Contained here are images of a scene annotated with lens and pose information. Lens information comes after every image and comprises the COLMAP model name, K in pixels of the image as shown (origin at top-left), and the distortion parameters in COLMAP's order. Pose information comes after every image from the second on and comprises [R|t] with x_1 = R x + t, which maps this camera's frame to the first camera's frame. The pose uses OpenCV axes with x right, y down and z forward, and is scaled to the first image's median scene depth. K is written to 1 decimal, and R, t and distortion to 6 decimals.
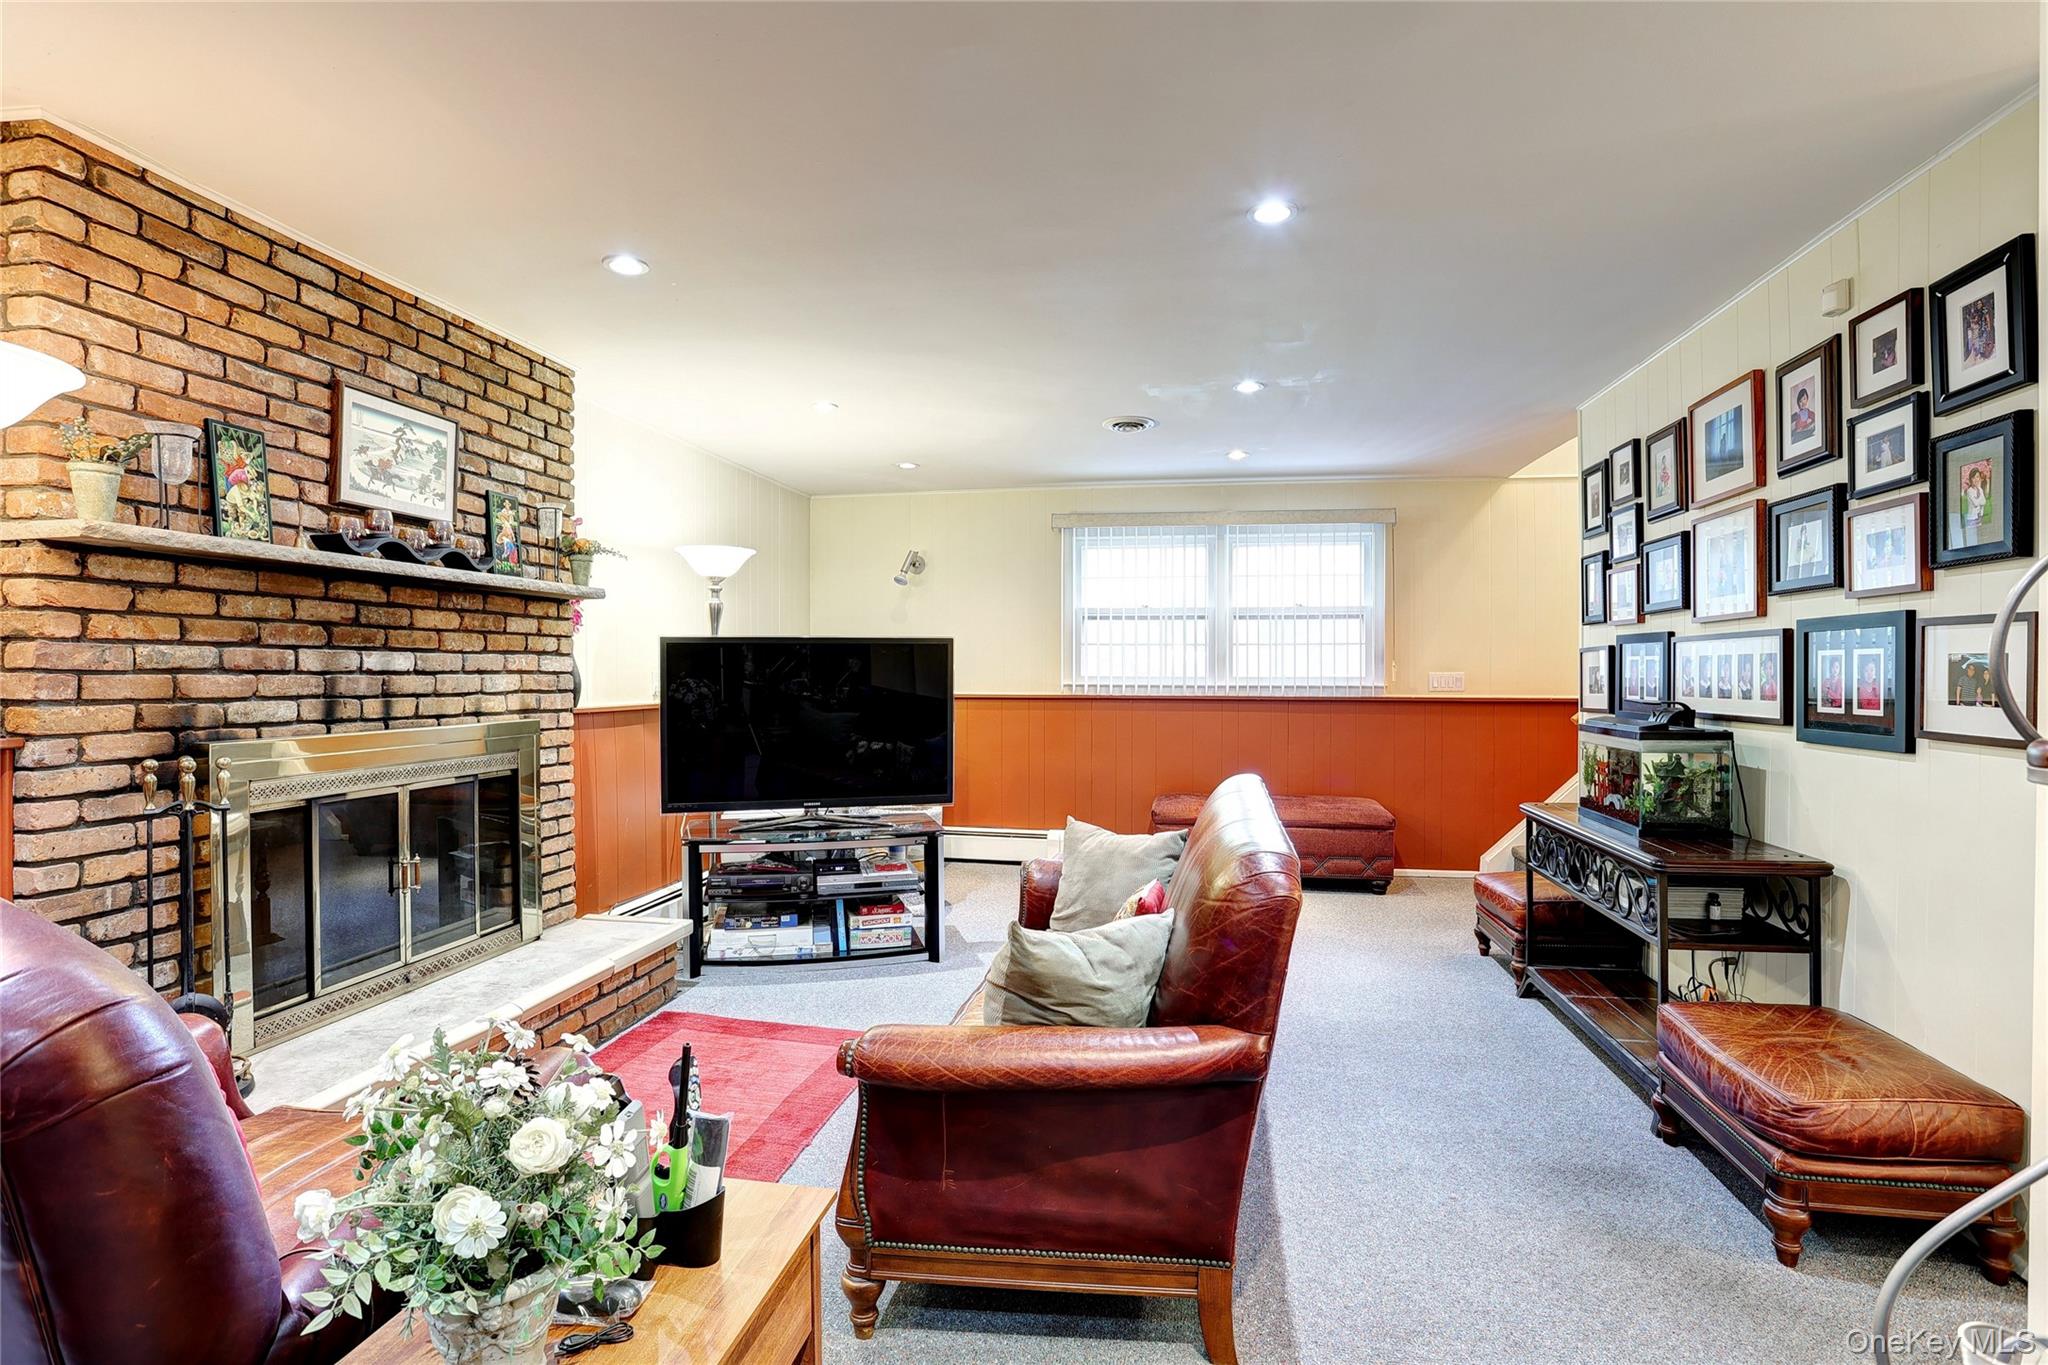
lens RADIAL K [[986.8, 0, 1023.5], [0, 986.8, 675.2], [0, 0, 1]] dist [-0.000919, 0.000140]
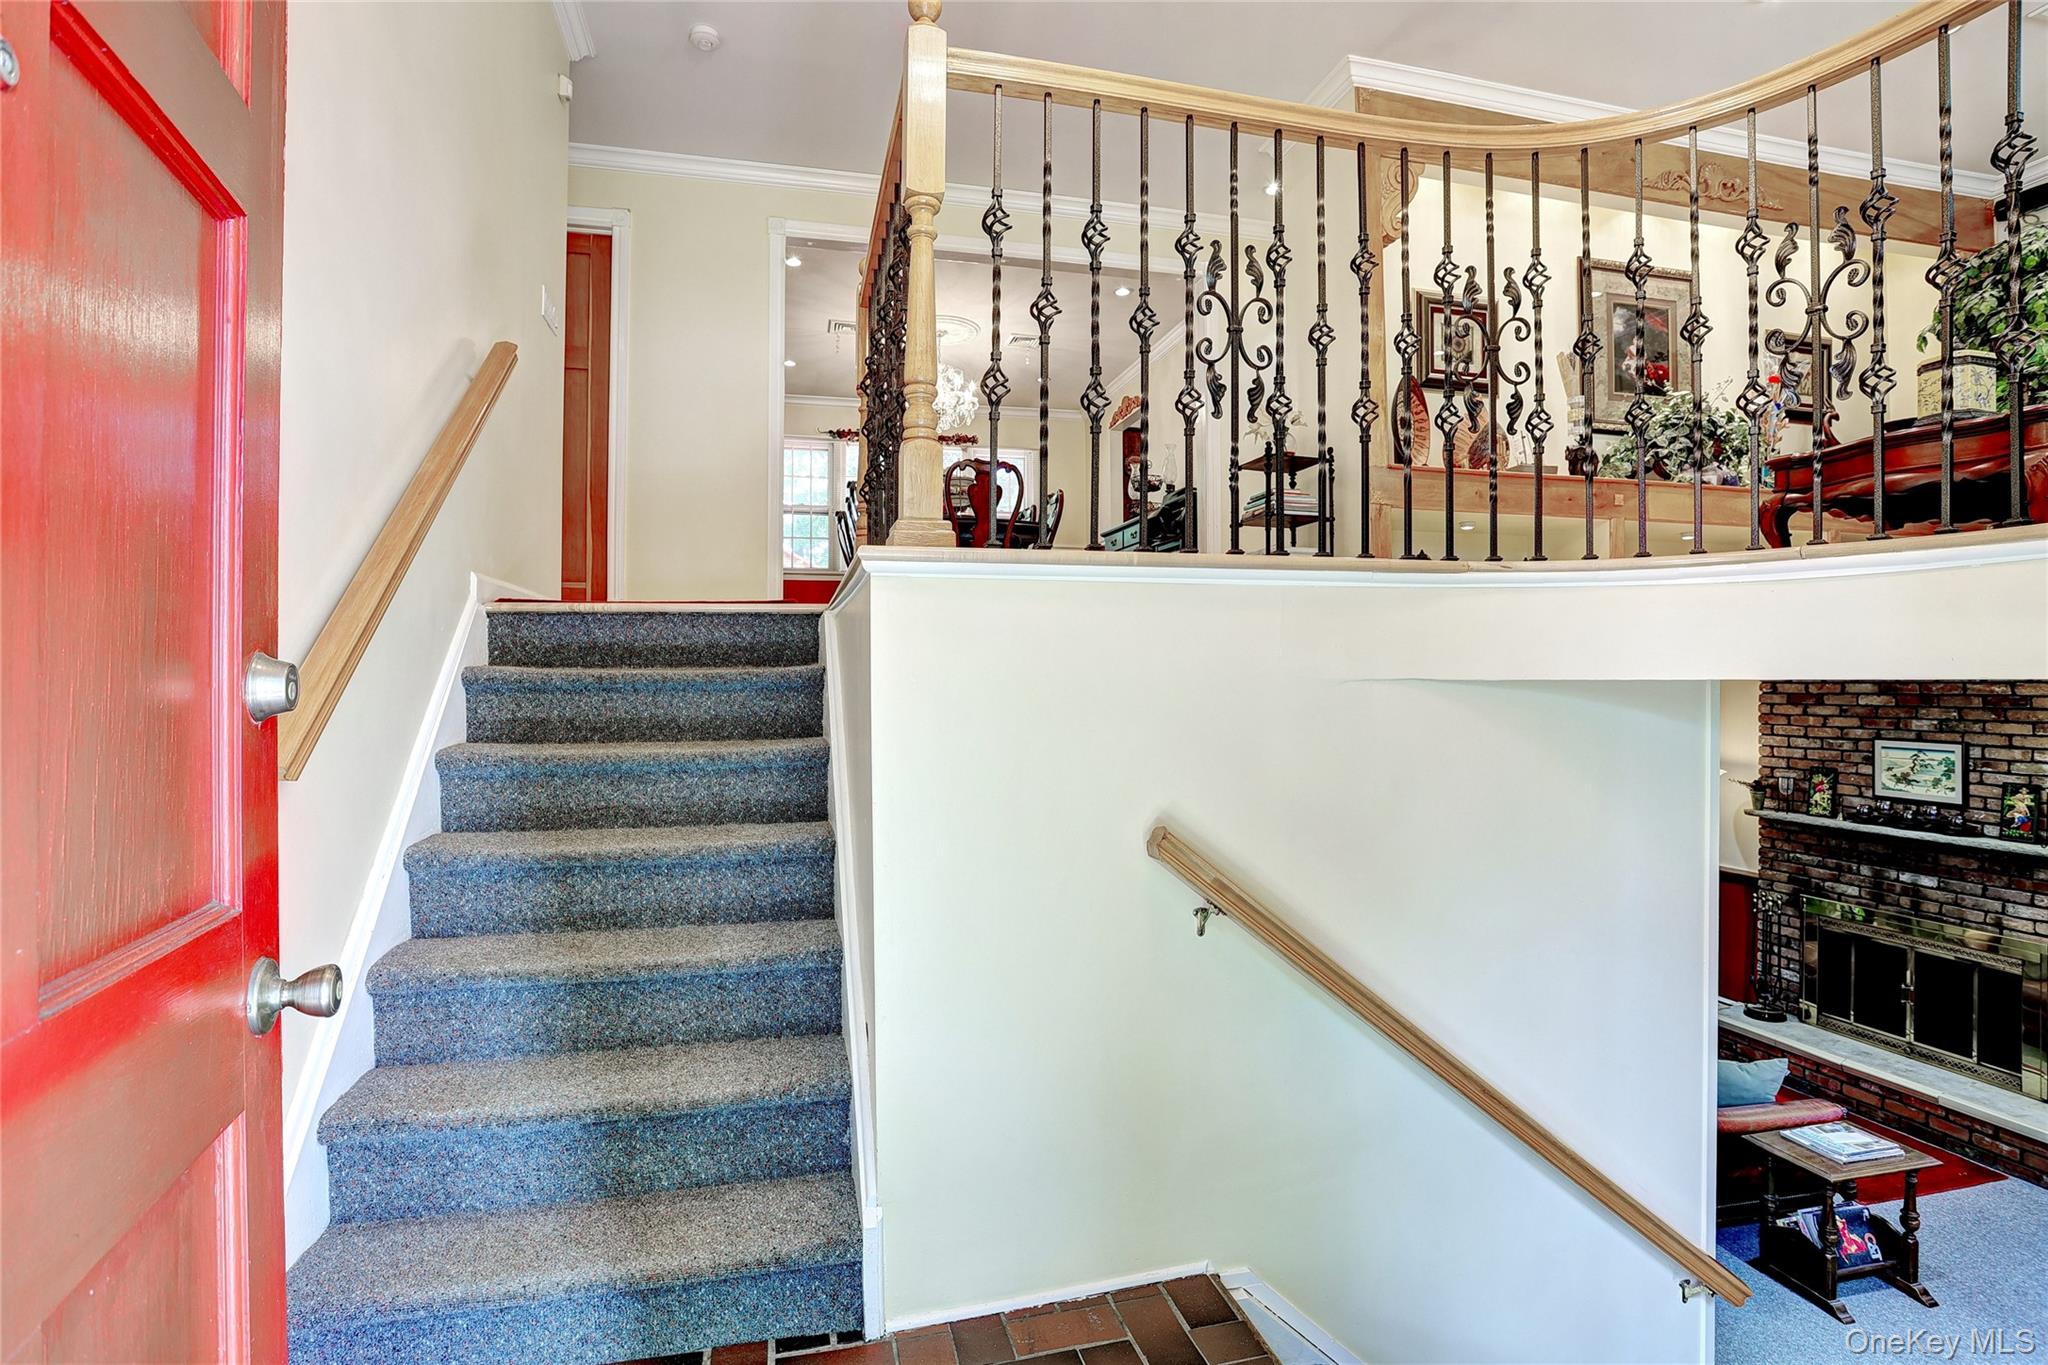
lens RADIAL K [[986.8, 0, 1029.2], [0, 986.8, 677.6], [0, 0, 1]] dist [-0.000919, 0.000140]
pose [[-0.907742, 0.010897, -0.419388, 1.756159], [0.009162, 0.999939, 0.006151, -0.447466], [0.419429, 0.001741, -0.907786, 2.106981]]
